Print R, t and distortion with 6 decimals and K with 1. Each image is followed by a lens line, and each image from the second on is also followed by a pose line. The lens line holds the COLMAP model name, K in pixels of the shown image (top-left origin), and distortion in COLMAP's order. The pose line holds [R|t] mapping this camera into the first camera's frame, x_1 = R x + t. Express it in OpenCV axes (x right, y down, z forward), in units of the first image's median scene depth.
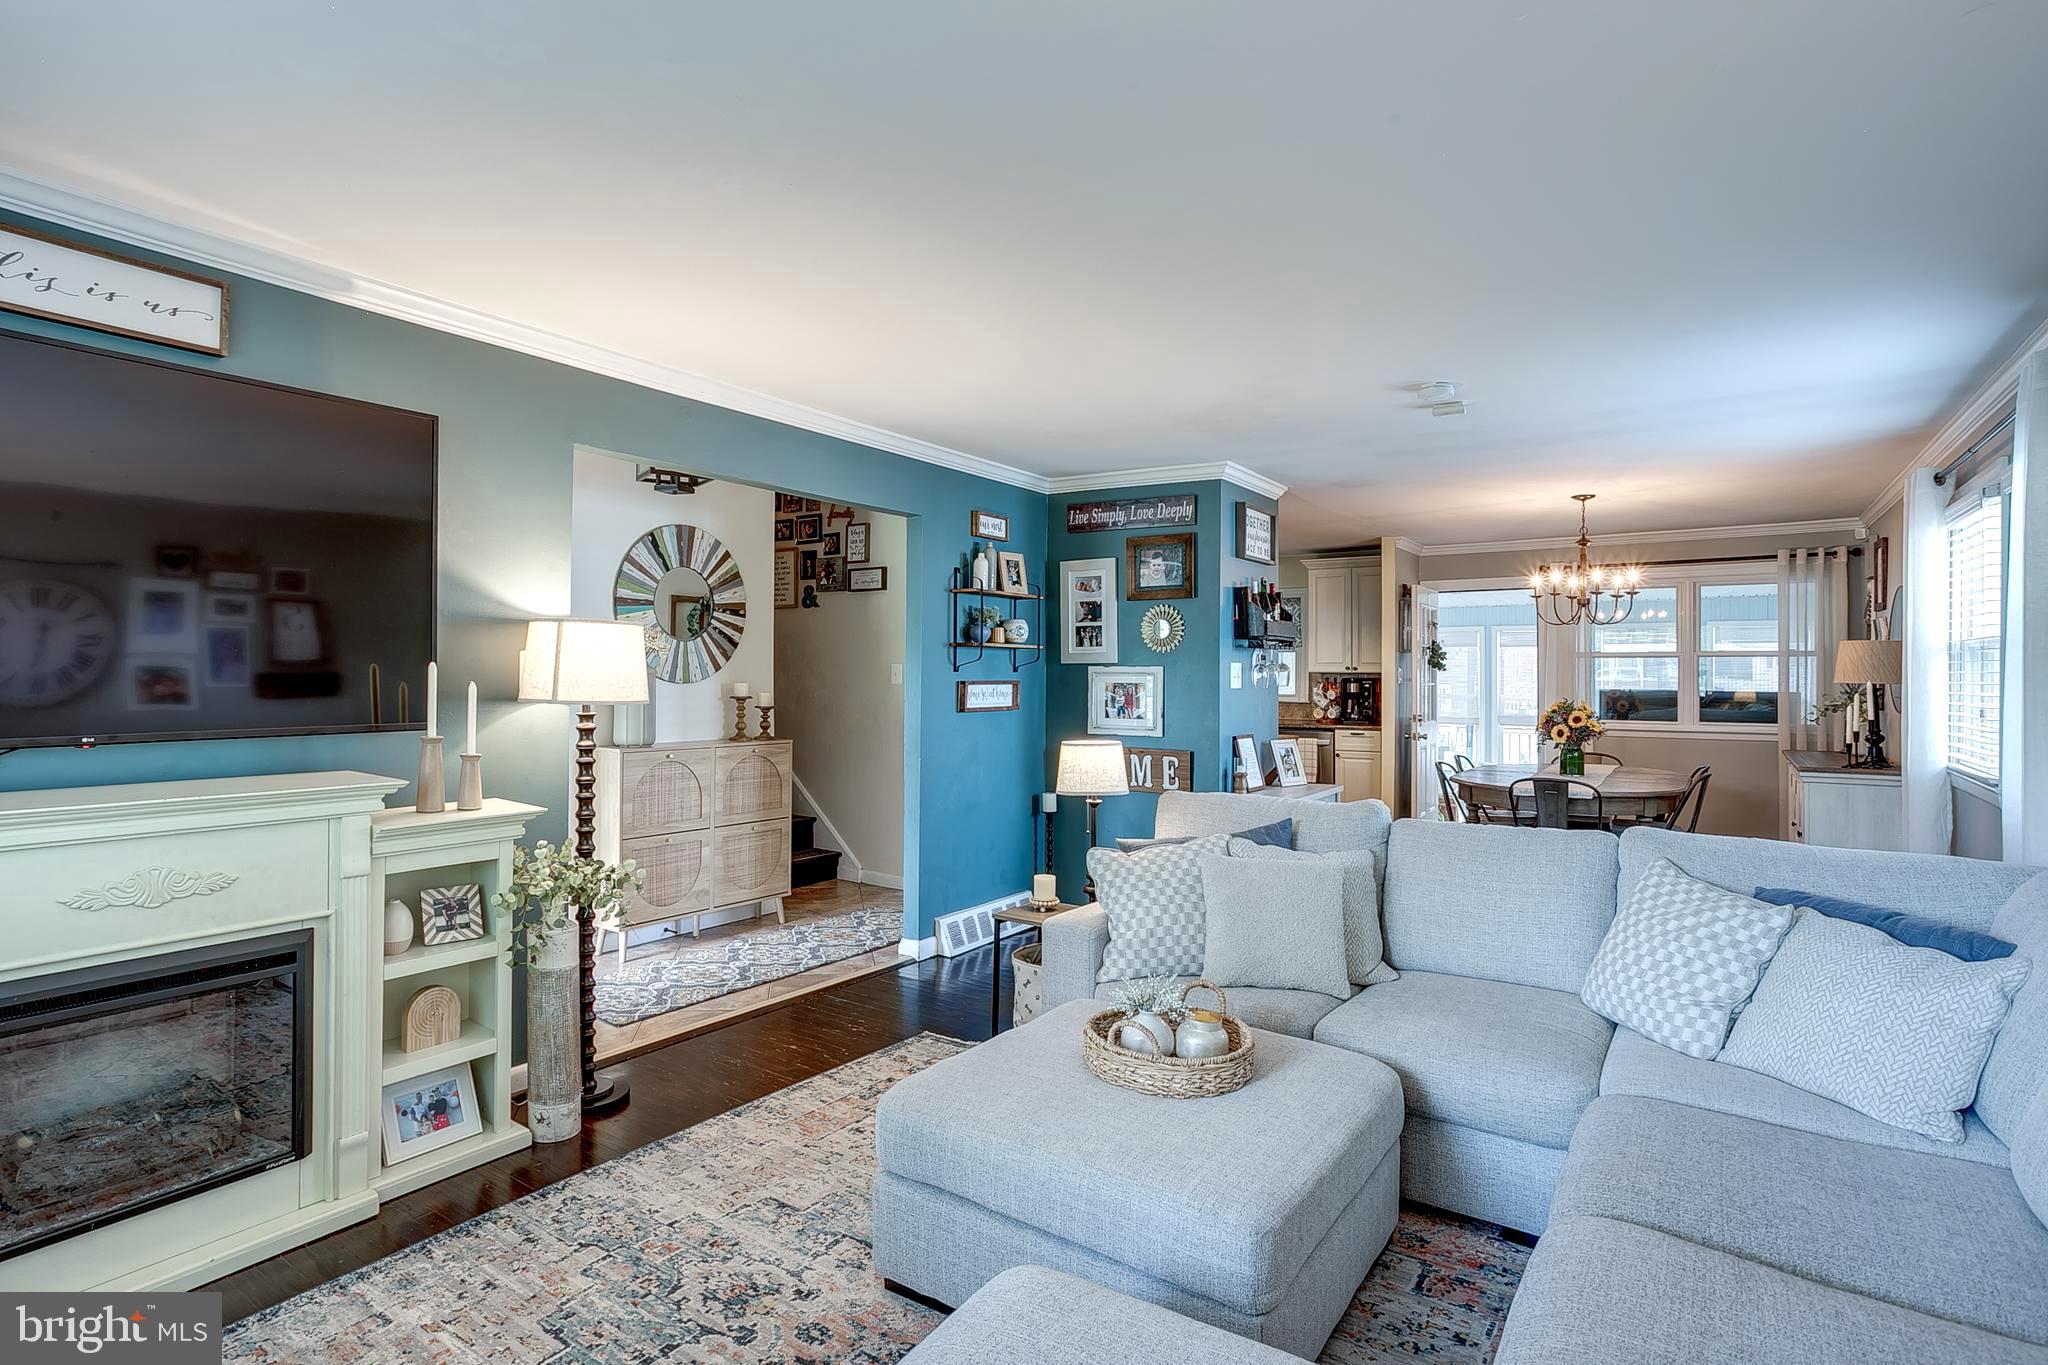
lens RADIAL K [[1033.4, 0, 1000.0], [0, 1033.4, 667.7], [0, 0, 1]] dist [-0.063354, 0.036811]
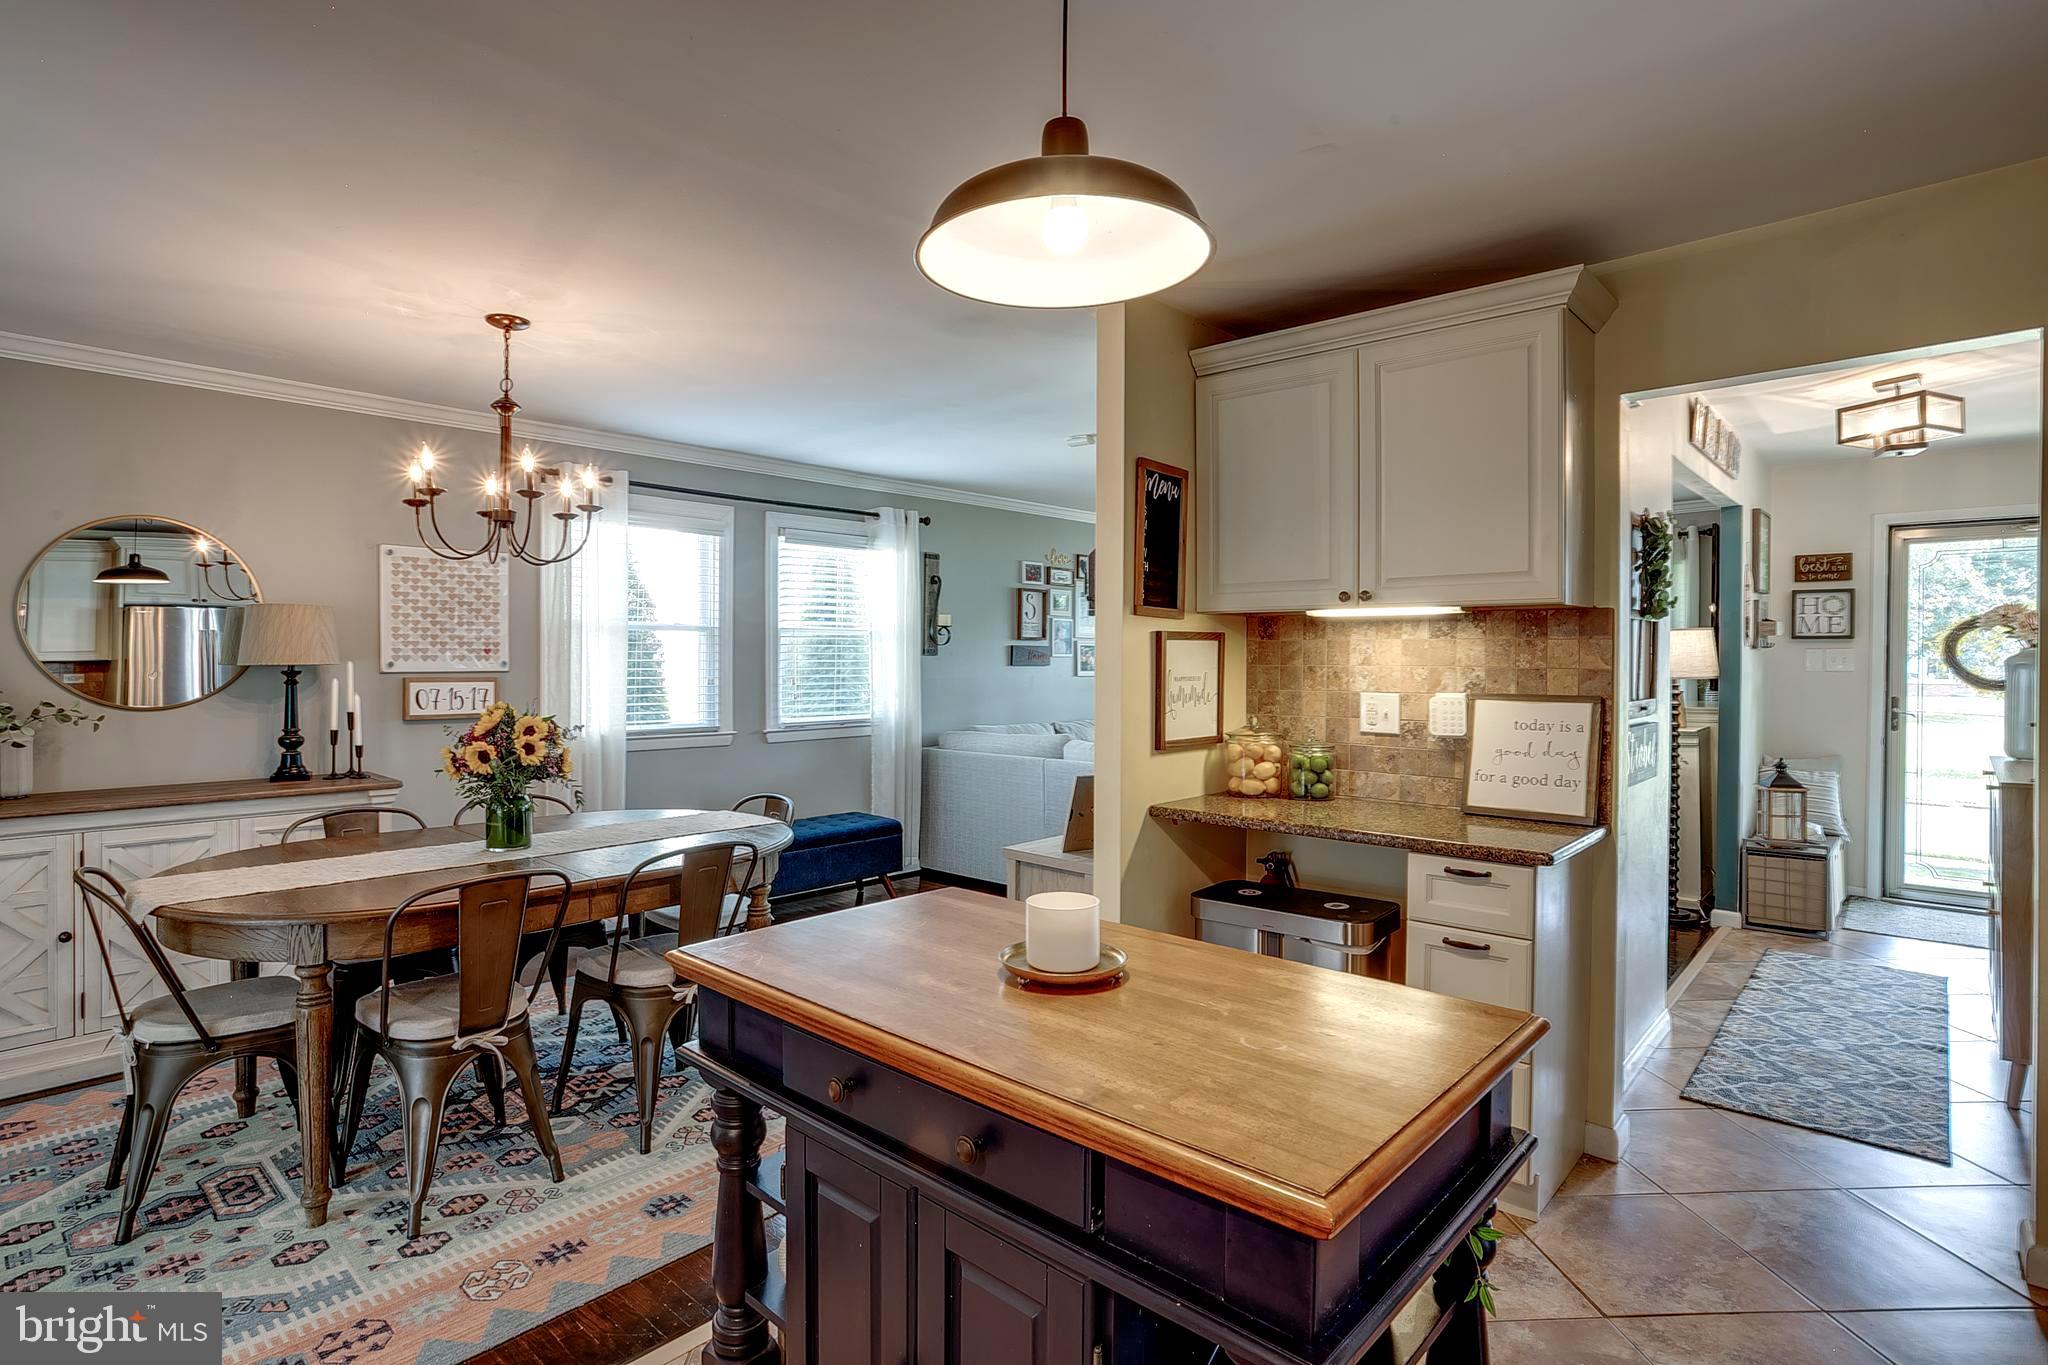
lens RADIAL K [[1033.4, 0, 1000.0], [0, 1033.4, 667.7], [0, 0, 1]] dist [-0.063354, 0.036811]
pose [[-0.990759, -0.009380, 0.135307, 0.210363], [-0.008351, 0.999932, 0.008172, 0.006542], [-0.135375, 0.006967, -0.990770, 1.286659]]
